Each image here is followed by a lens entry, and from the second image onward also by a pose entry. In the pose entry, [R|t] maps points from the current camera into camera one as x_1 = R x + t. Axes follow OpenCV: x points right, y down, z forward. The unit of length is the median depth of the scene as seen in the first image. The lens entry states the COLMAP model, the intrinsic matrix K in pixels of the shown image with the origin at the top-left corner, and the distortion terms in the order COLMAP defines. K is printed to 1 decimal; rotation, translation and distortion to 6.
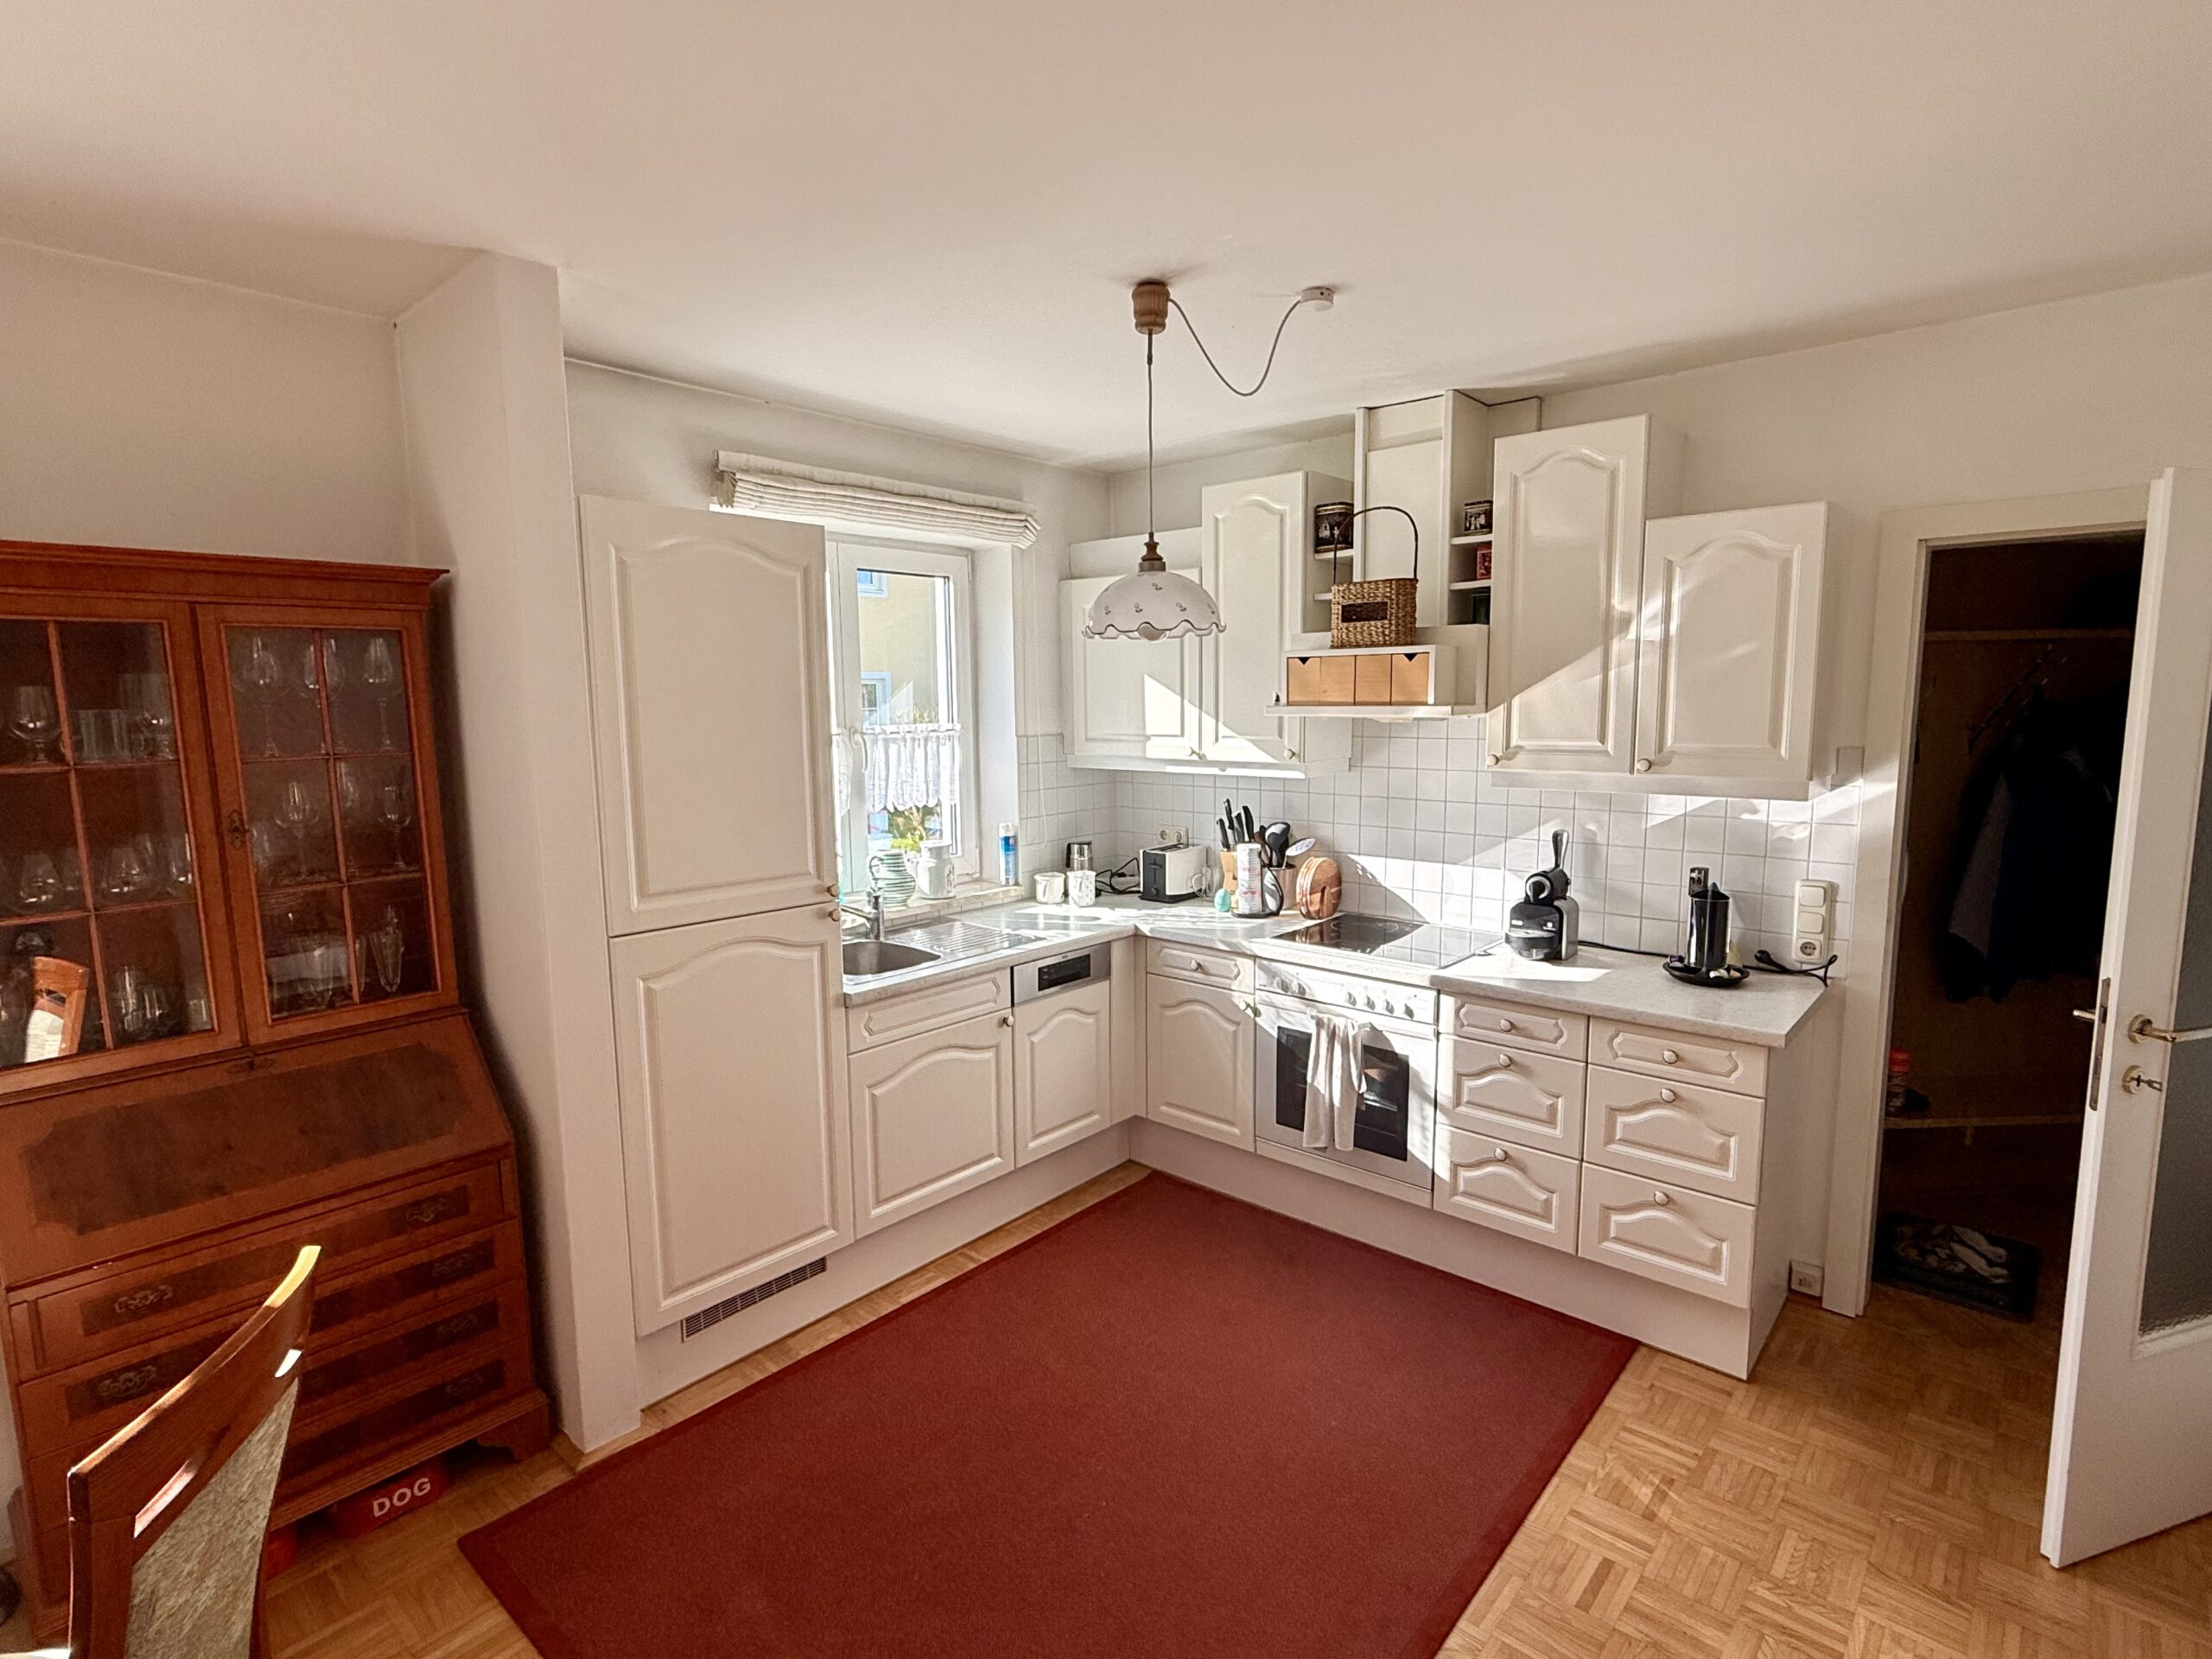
lens RADIAL K [[1084.4, 0, 1106.0], [0, 1084.4, 829.5], [0, 0, 1]] dist [-0.013539, -0.000124]
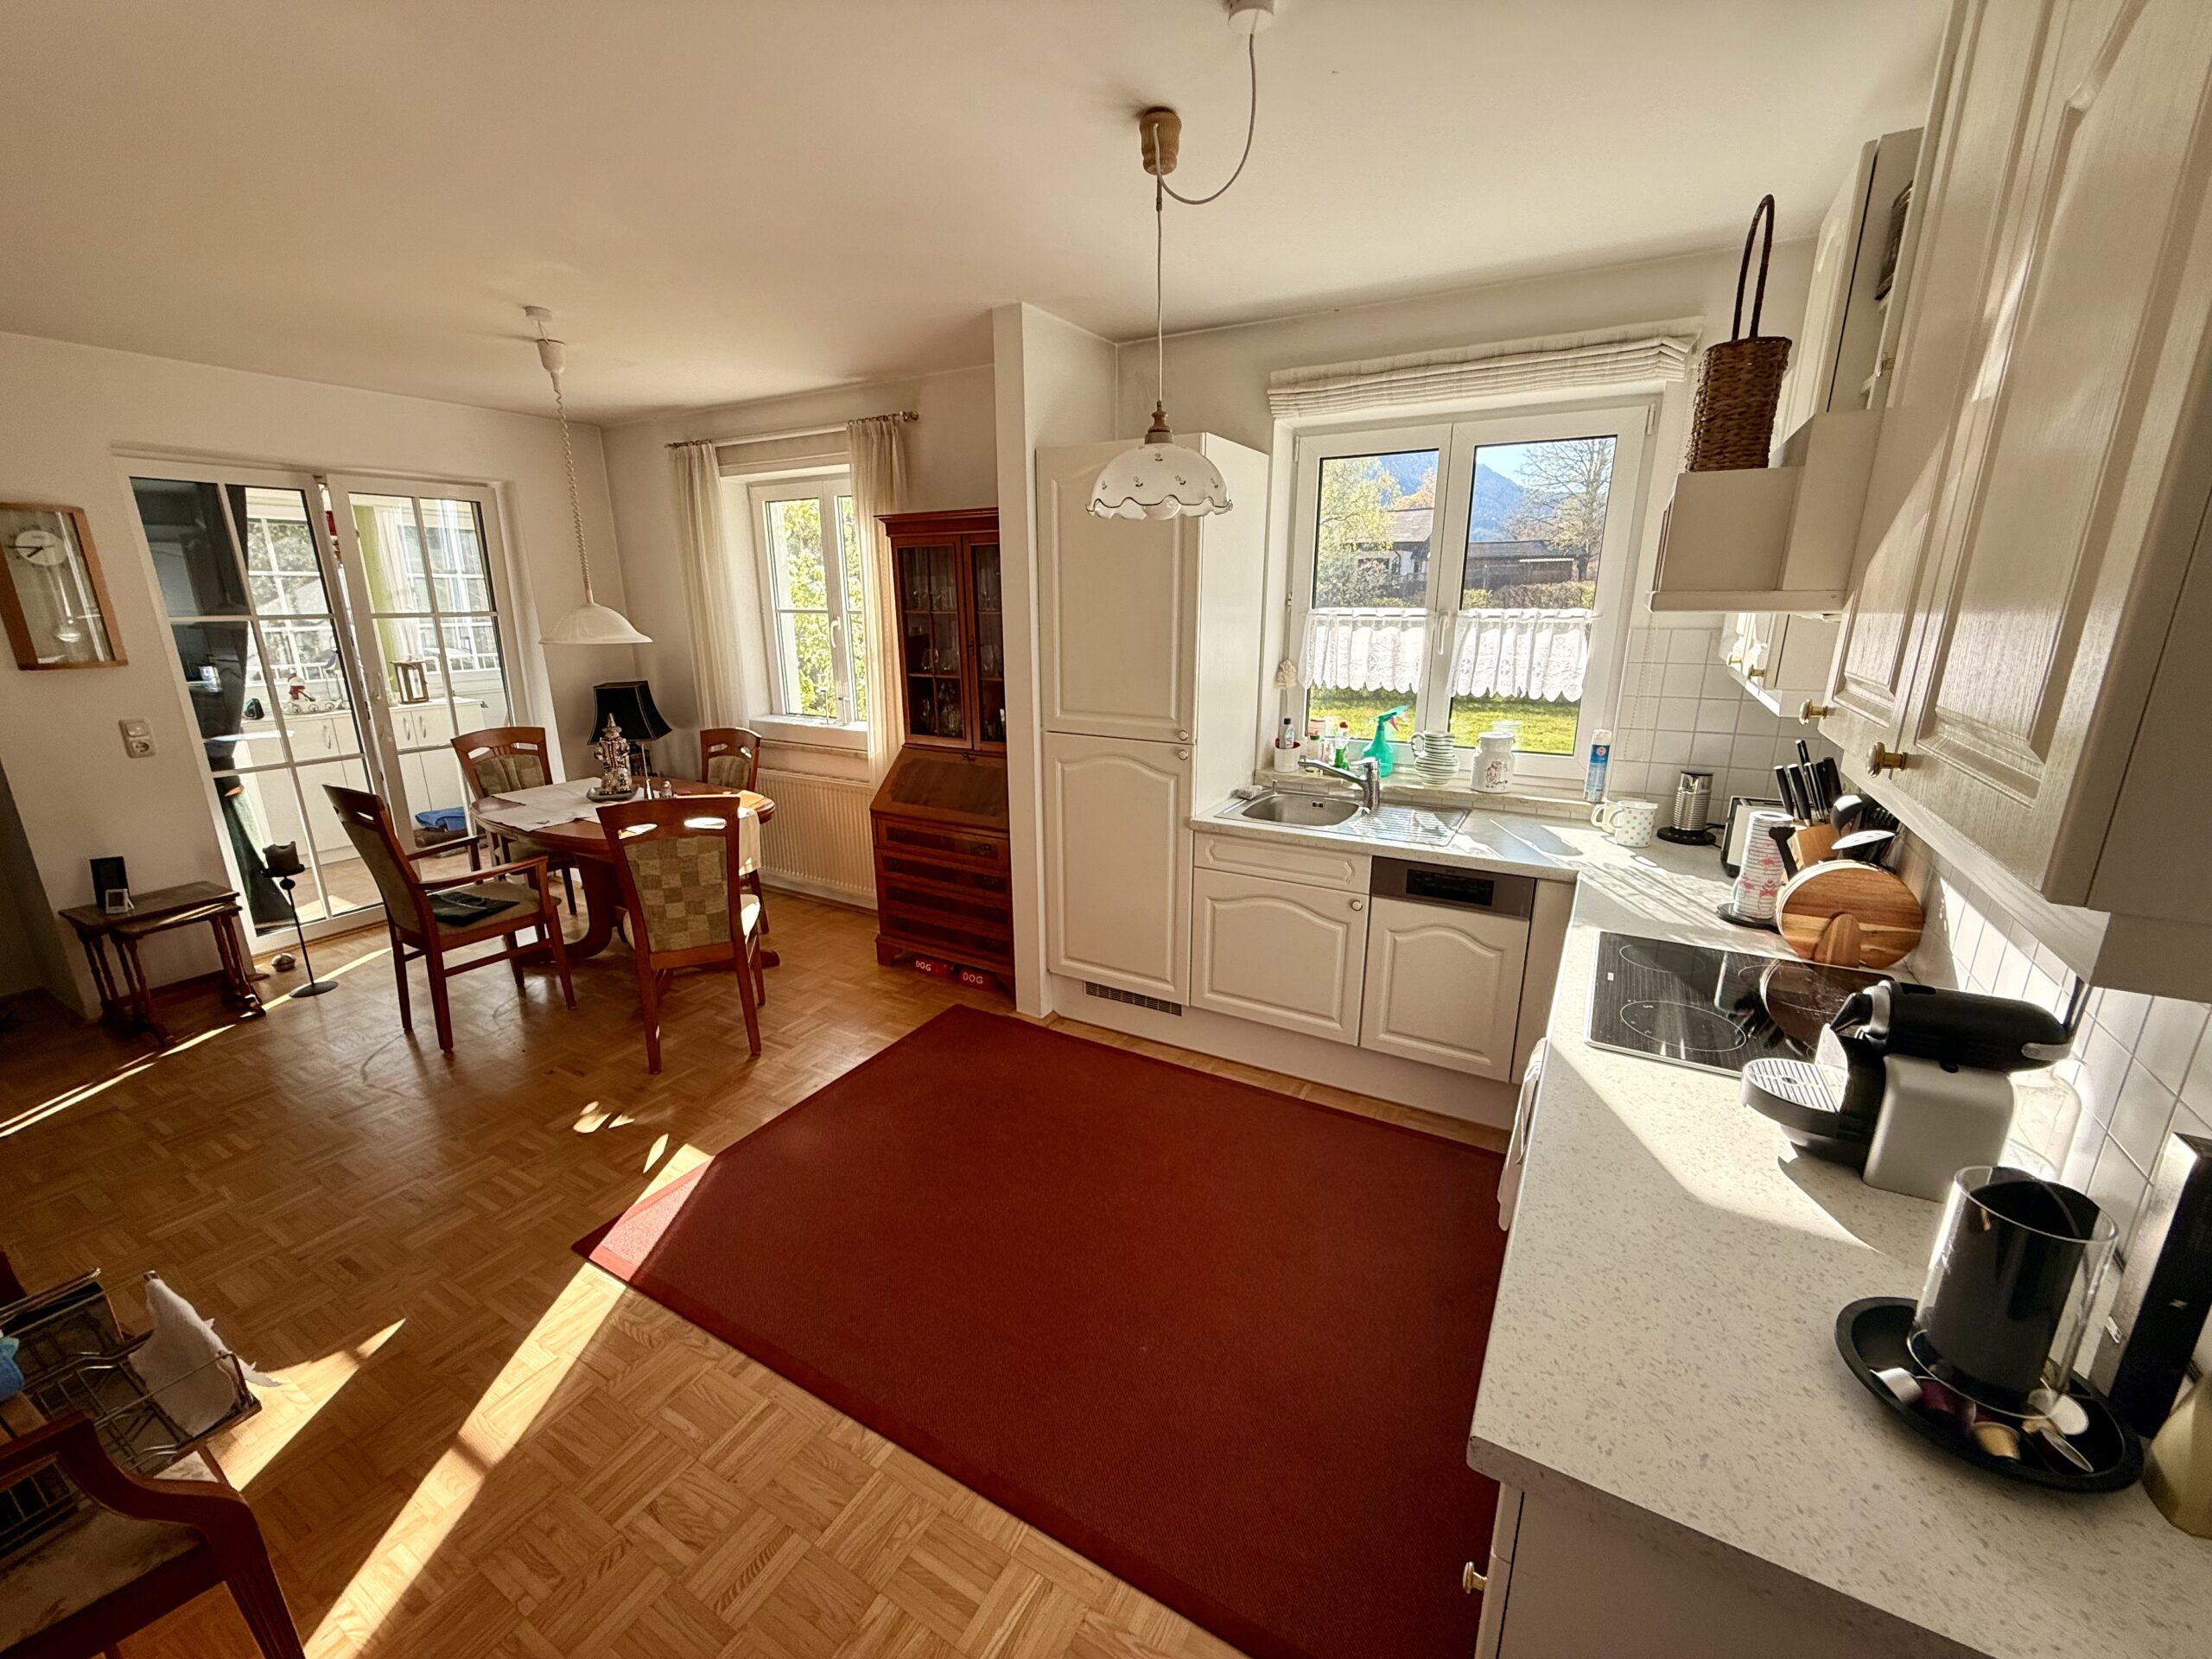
lens RADIAL K [[880.7, 0, 1106.6], [0, 880.7, 835.8], [0, 0, 1]] dist [-0.000351, -0.000355]
pose [[0.202609, 0.271920, -0.940749, 0.762272], [-0.112340, 0.960786, 0.253517, -0.085935], [0.972795, 0.054319, 0.225212, 0.703398]]
